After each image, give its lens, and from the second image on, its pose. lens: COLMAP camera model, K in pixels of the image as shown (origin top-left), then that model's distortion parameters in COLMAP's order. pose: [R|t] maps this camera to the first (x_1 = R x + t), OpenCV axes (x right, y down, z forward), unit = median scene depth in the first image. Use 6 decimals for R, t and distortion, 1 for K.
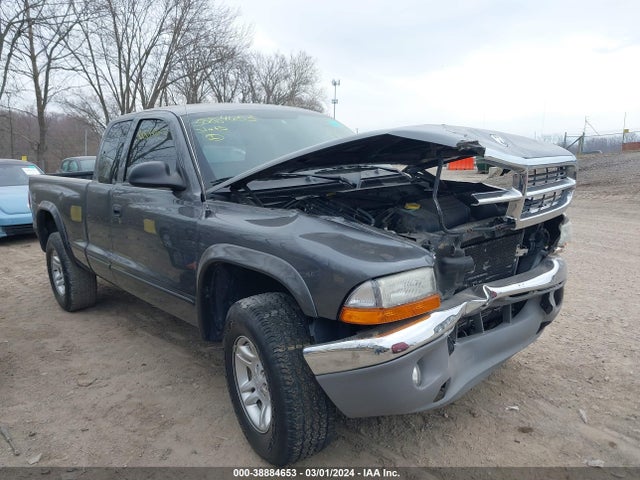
lens RADIAL K [[519.0, 0, 323.5], [0, 519.0, 238.6], [0, 0, 1]] dist [0.016432, -0.015872]
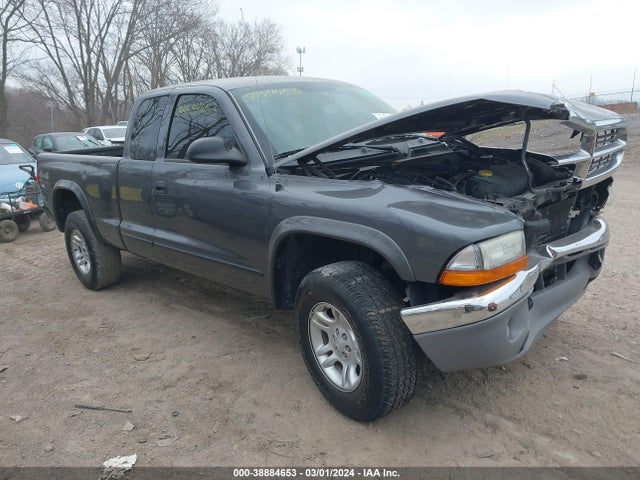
lens RADIAL K [[519.0, 0, 317.7], [0, 519.0, 237.9], [0, 0, 1]] dist [0.016432, -0.015872]
pose [[0.997550, -0.038422, 0.058463, -0.187998], [0.035107, 0.997773, 0.056715, -0.002711], [-0.060512, -0.054524, 0.996677, -0.030540]]
